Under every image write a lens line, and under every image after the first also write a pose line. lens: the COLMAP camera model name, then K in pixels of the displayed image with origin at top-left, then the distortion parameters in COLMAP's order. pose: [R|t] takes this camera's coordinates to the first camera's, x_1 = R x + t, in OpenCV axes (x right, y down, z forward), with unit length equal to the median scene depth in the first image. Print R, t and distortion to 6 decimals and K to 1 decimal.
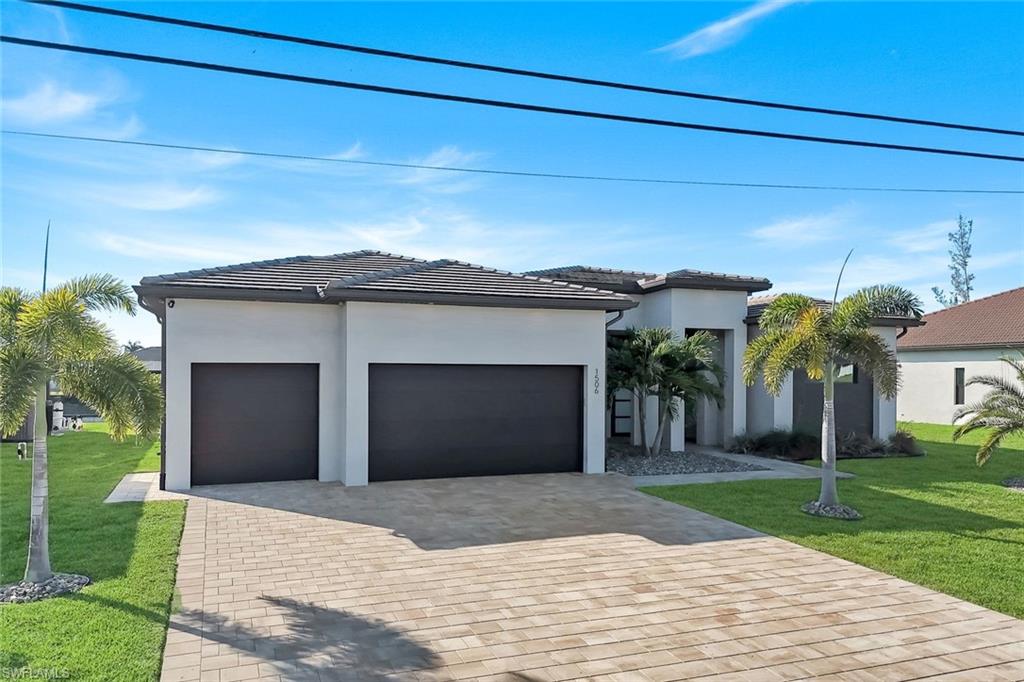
lens RADIAL K [[776.6, 0, 513.0], [0, 776.6, 371.8], [0, 0, 1]] dist [0.050916, -0.001329]
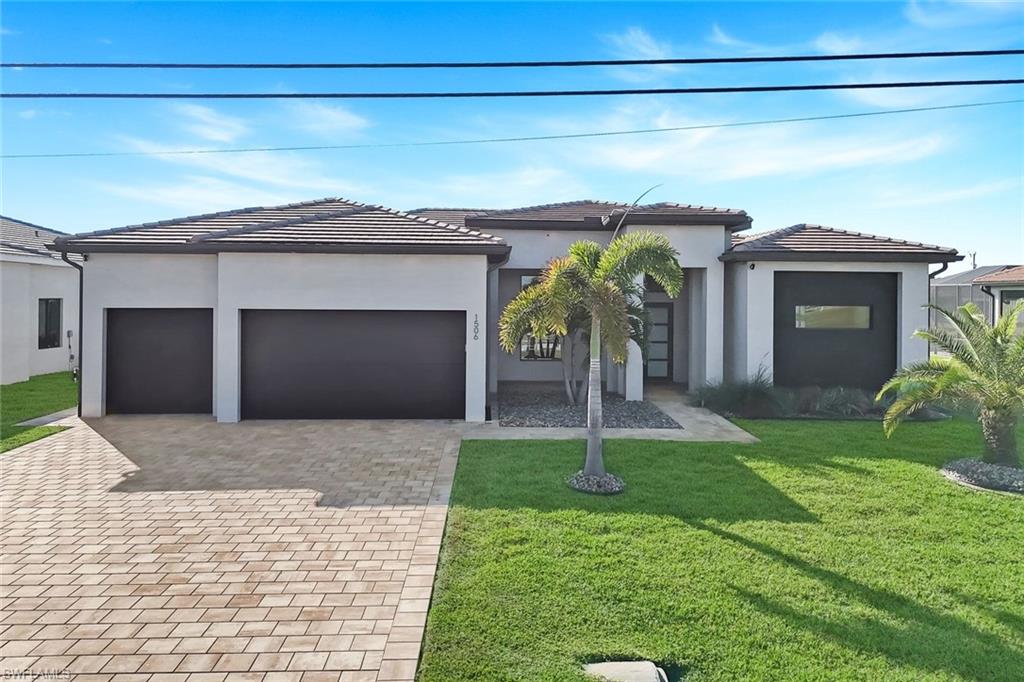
lens RADIAL K [[774.1, 0, 508.8], [0, 774.1, 290.8], [0, 0, 1]] dist [0.006287, -0.000725]
pose [[0.944210, 0.000559, -0.329345, 0.525801], [-0.003431, 0.999961, -0.008141, -0.028830], [0.329327, 0.008817, 0.944175, 0.110150]]
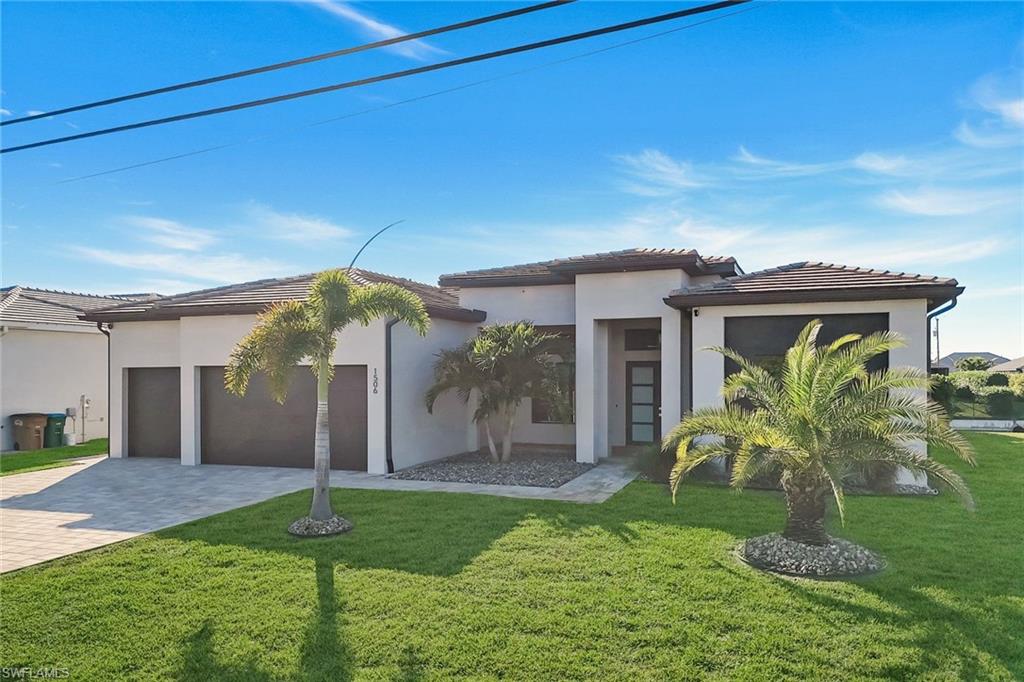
lens RADIAL K [[776.6, 0, 513.0], [0, 776.6, 371.8], [0, 0, 1]] dist [0.050916, -0.001329]
pose [[0.751403, -0.008726, -0.659786, 1.010392], [0.005848, 0.999961, -0.006565, 0.009006], [0.659817, 0.001075, 0.751425, 0.411685]]
